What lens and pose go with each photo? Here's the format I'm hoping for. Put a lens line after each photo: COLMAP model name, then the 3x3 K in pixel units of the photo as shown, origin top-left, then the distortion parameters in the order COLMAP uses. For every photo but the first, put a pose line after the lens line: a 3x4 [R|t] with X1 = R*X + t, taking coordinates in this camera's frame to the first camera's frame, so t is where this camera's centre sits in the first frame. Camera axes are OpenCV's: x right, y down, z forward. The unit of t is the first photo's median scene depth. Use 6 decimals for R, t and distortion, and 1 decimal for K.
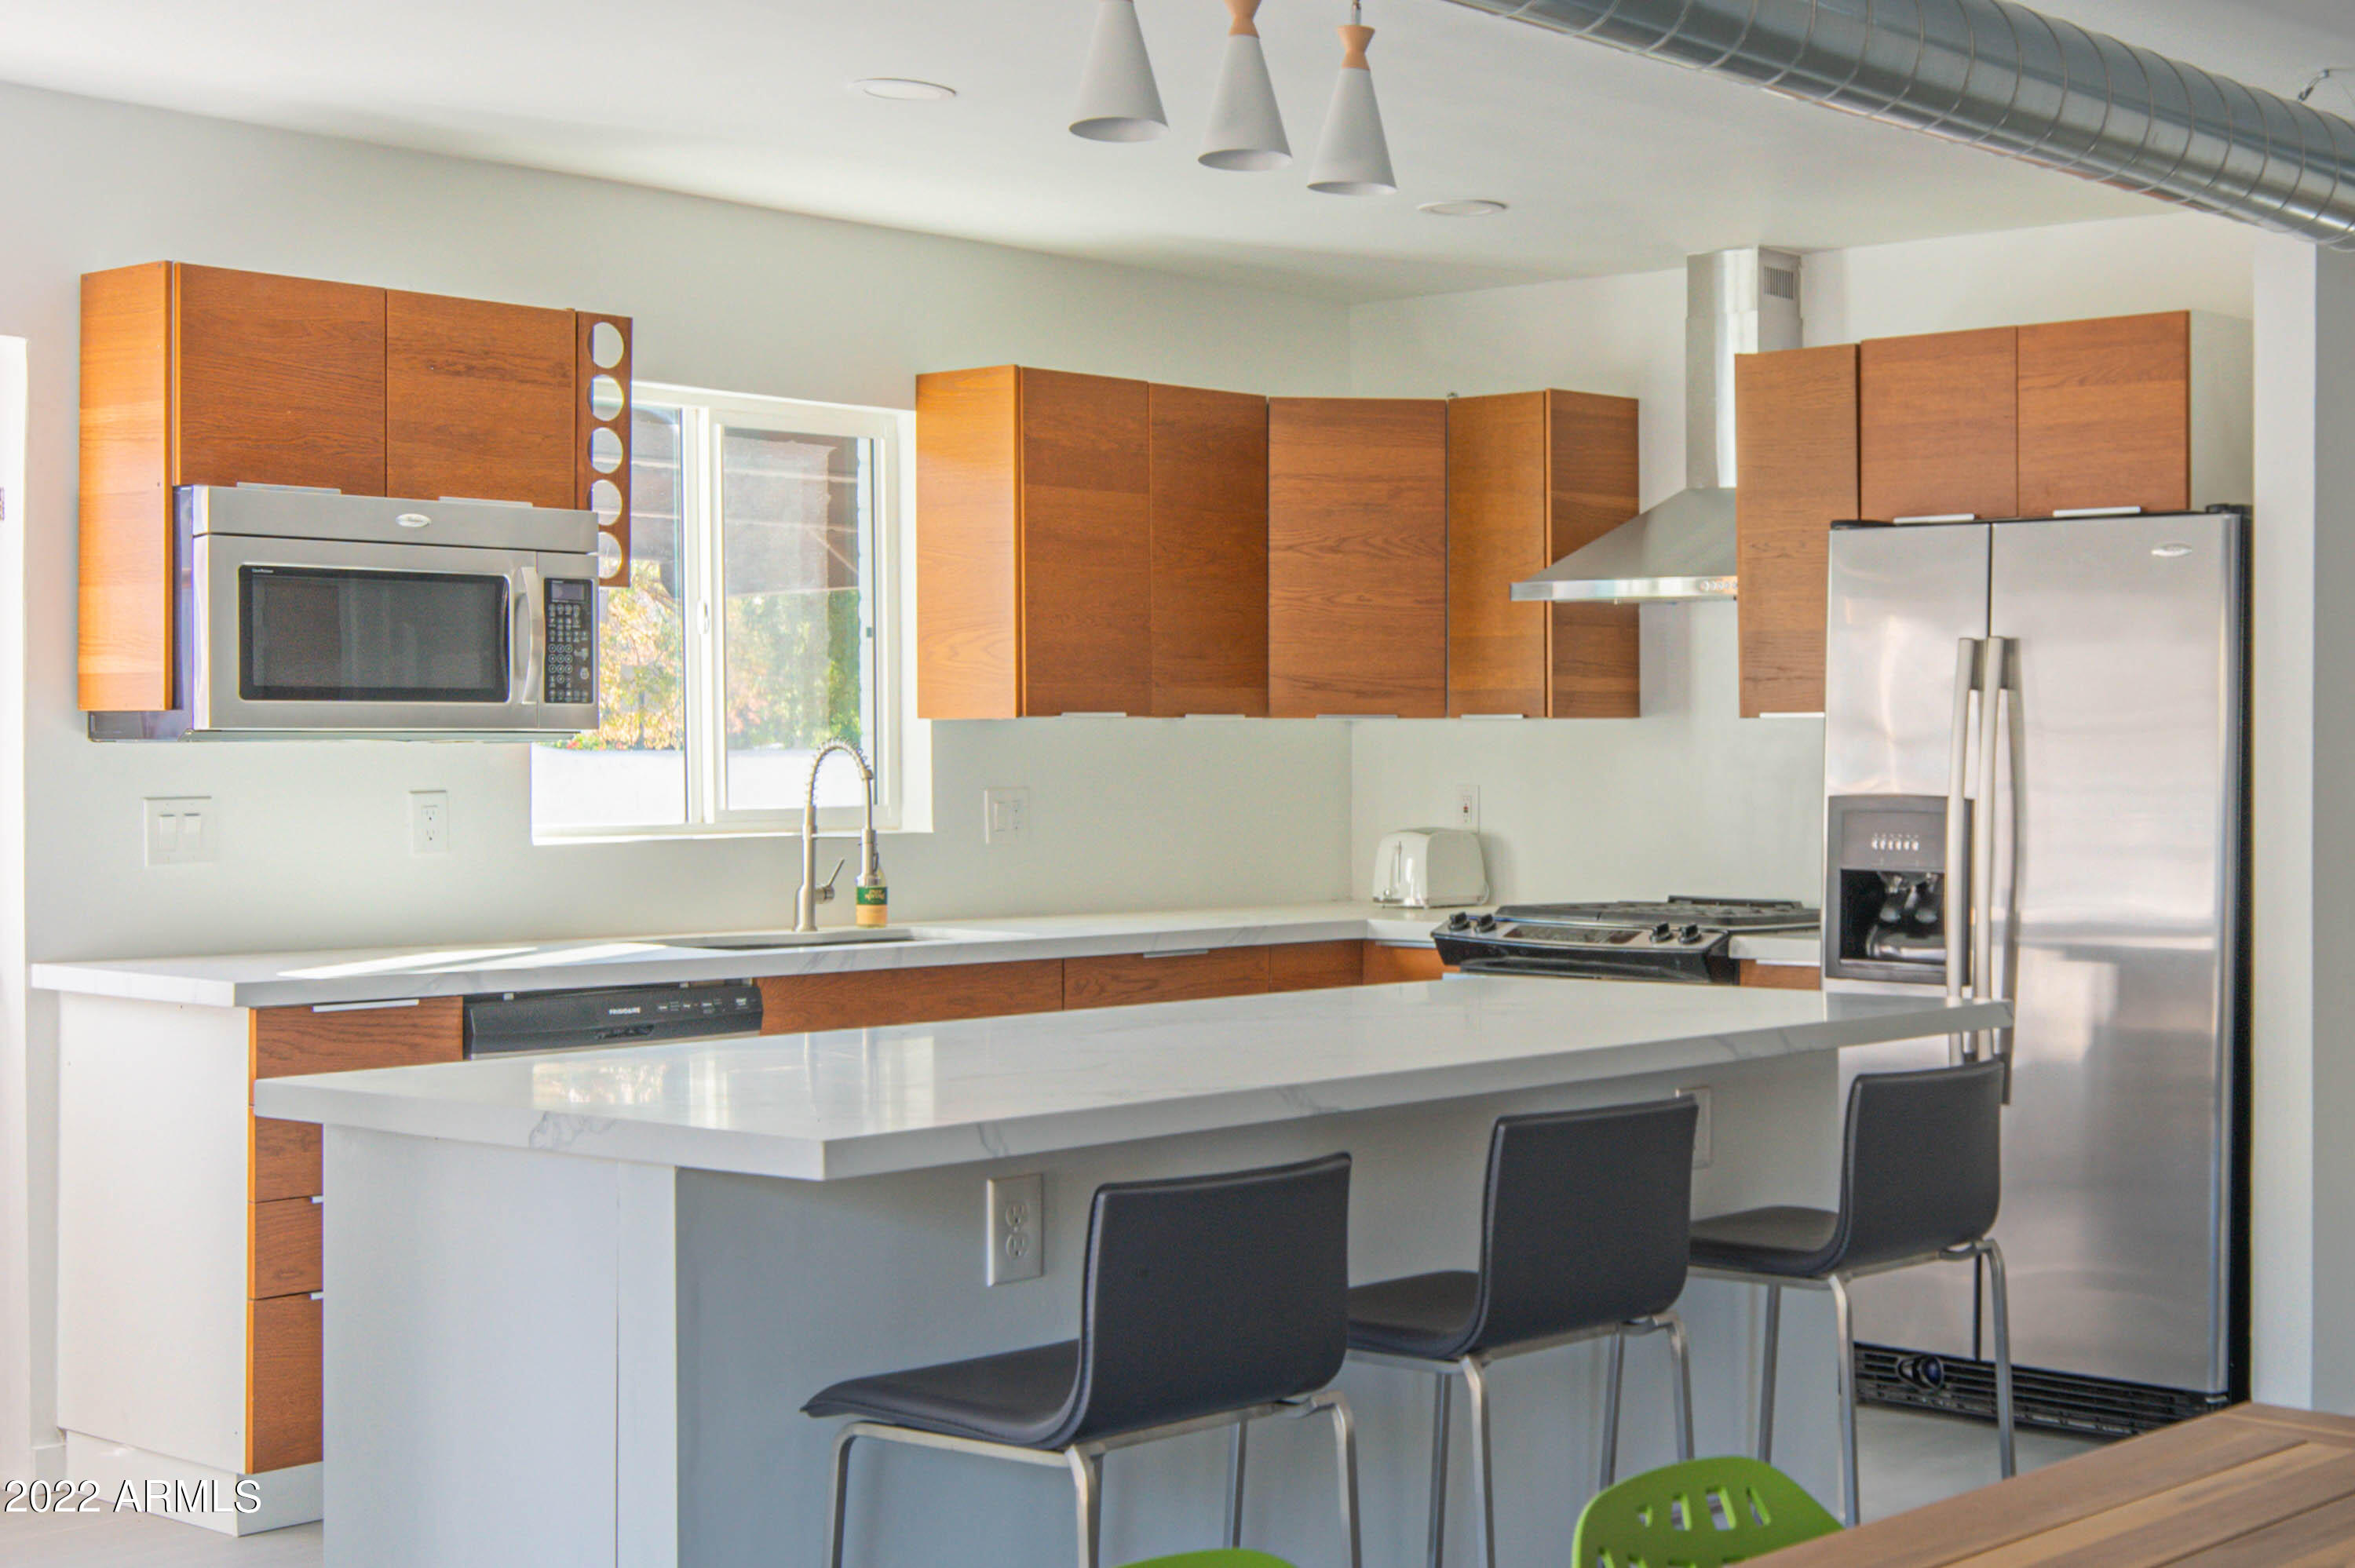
lens RADIAL K [[3183.9, 0, 1705.7], [0, 3183.9, 770.1], [0, 0, 1]] dist [-0.010197, 0.021856]
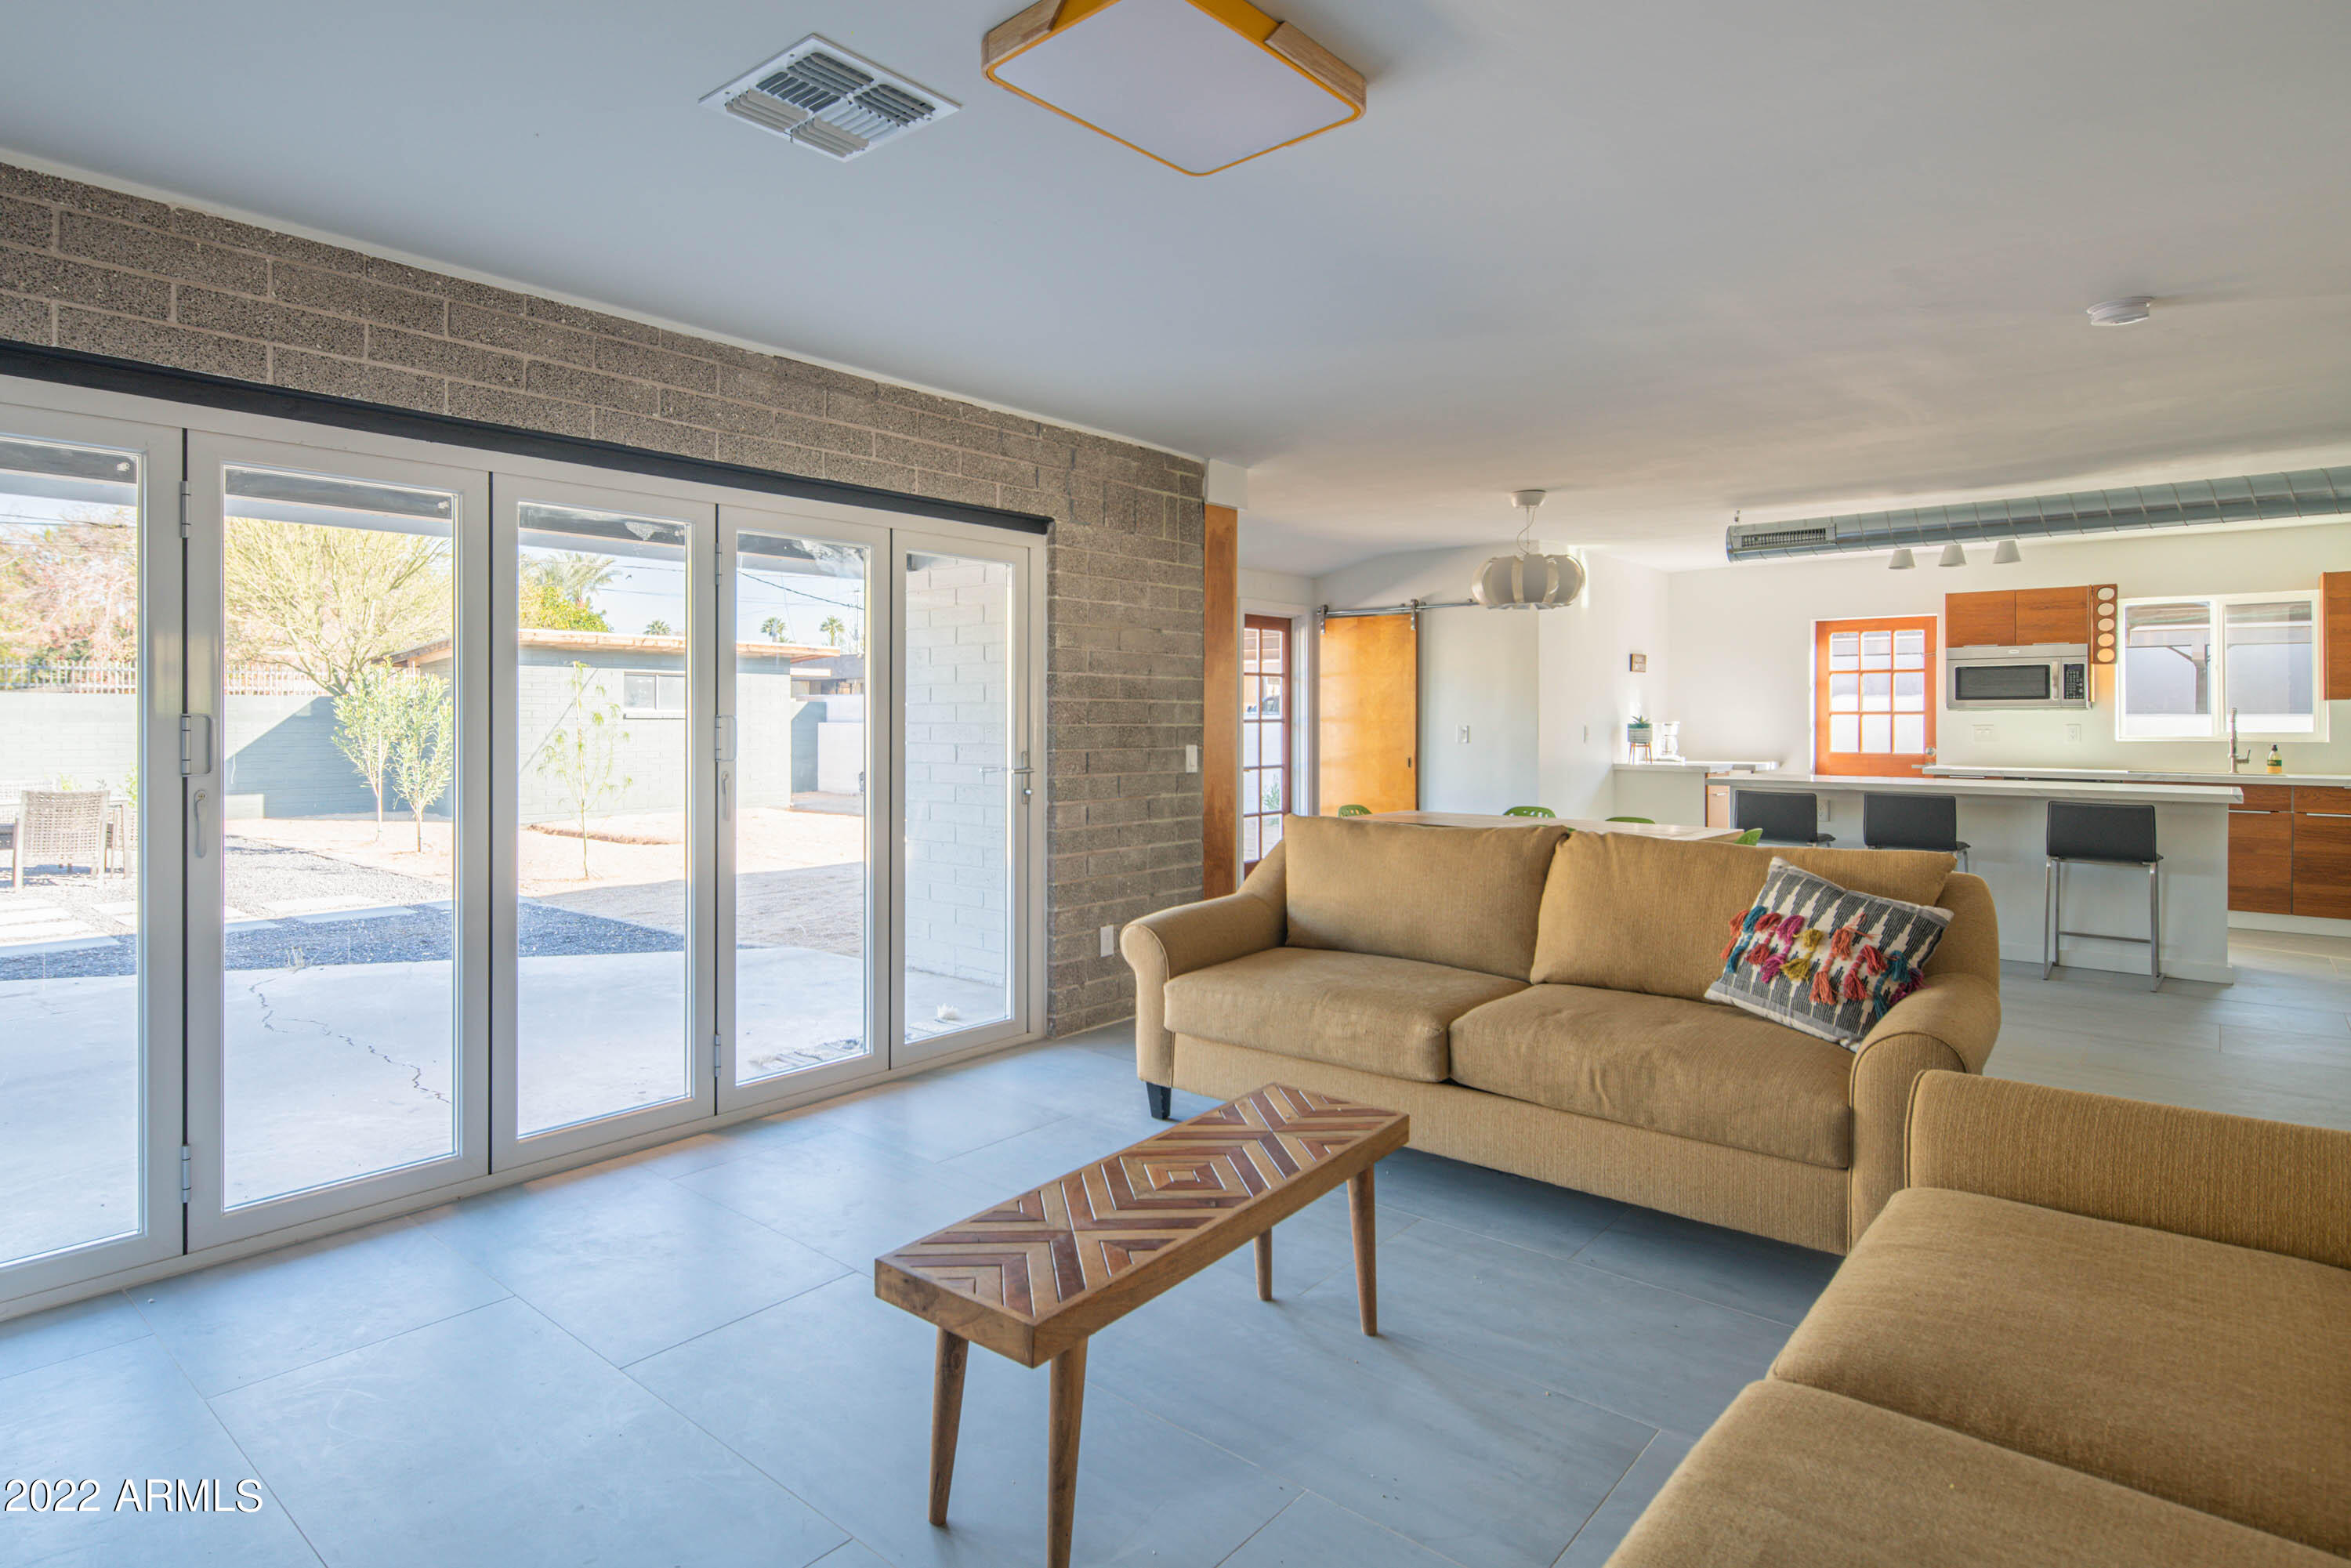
lens RADIAL K [[1252.8, 0, 1048.4], [0, 1252.8, 719.7], [0, 0, 1]] dist [0.002537, -0.002914]
pose [[-0.108518, 0.000168, -0.994094, 1.079018], [-0.007377, 0.999972, 0.000975, 0.008075], [0.994067, 0.007439, -0.108514, 0.023648]]
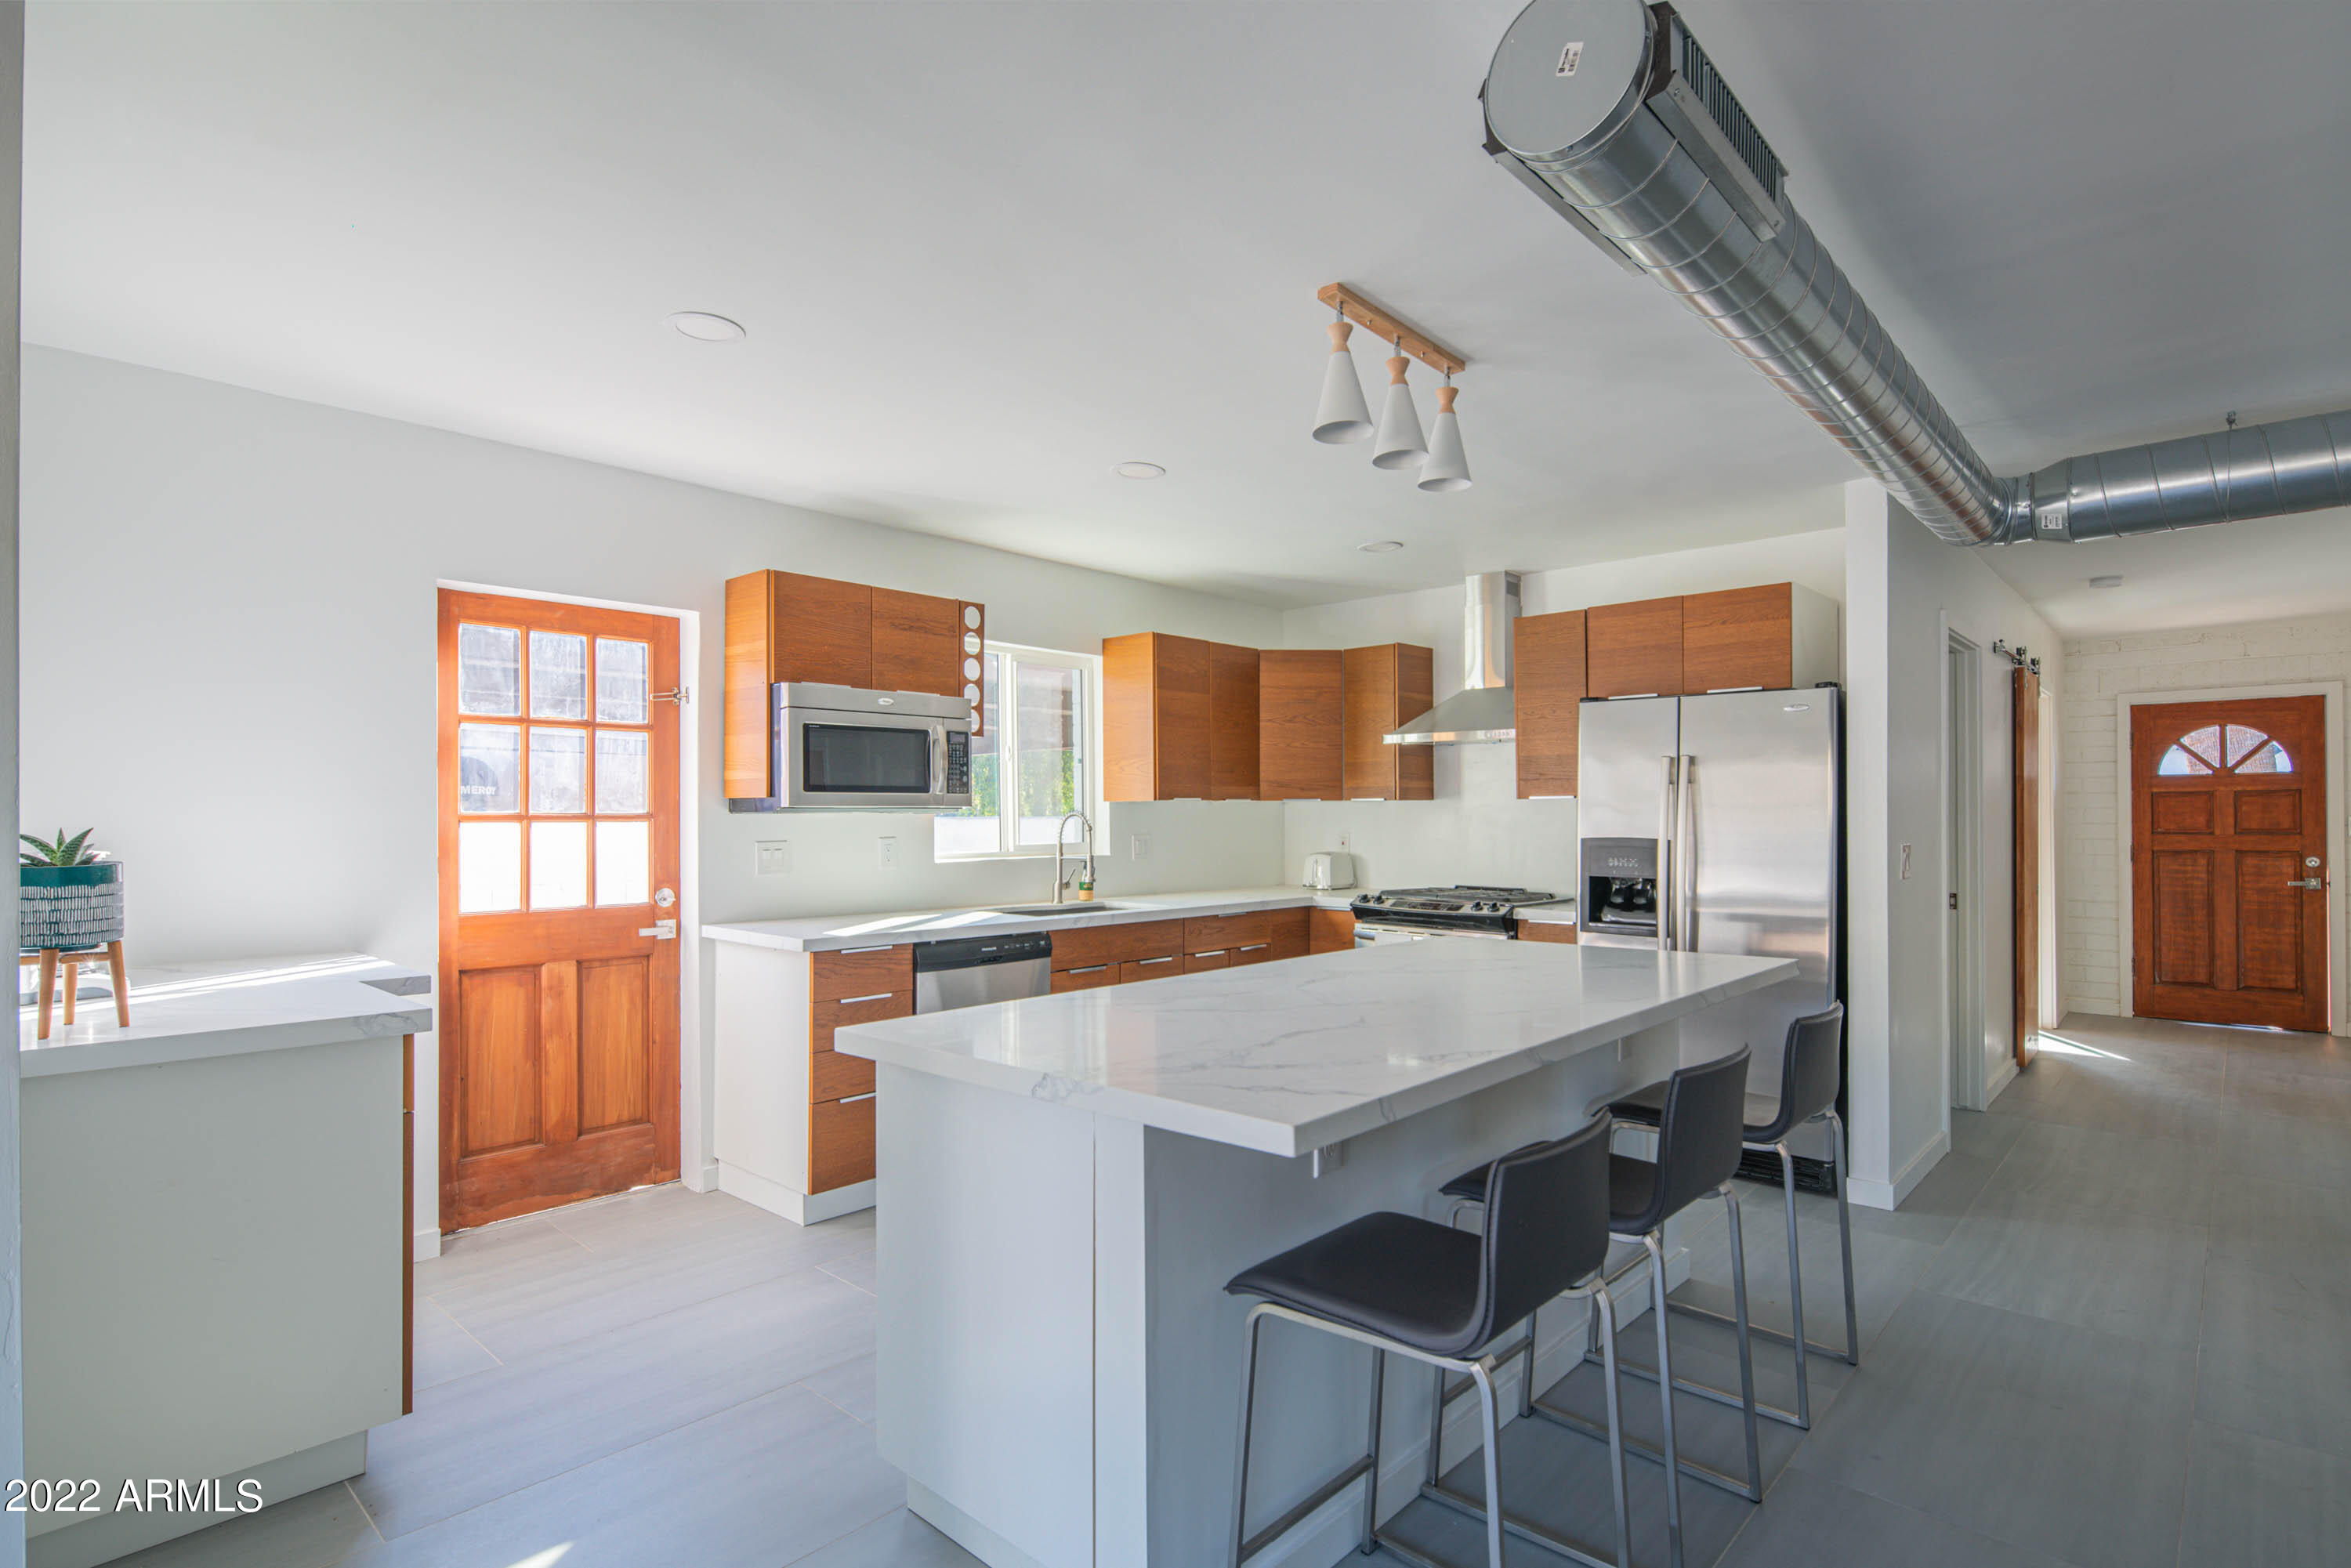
lens RADIAL K [[1158.1, 0, 1174.5], [0, 1158.1, 813.3], [0, 0, 1]] dist [0.000017, -0.000344]
pose [[0.995036, -0.003301, -0.099464, -0.140487], [0.002512, 0.999964, -0.008053, -0.002180], [0.099487, 0.007763, 0.995009, 0.270773]]
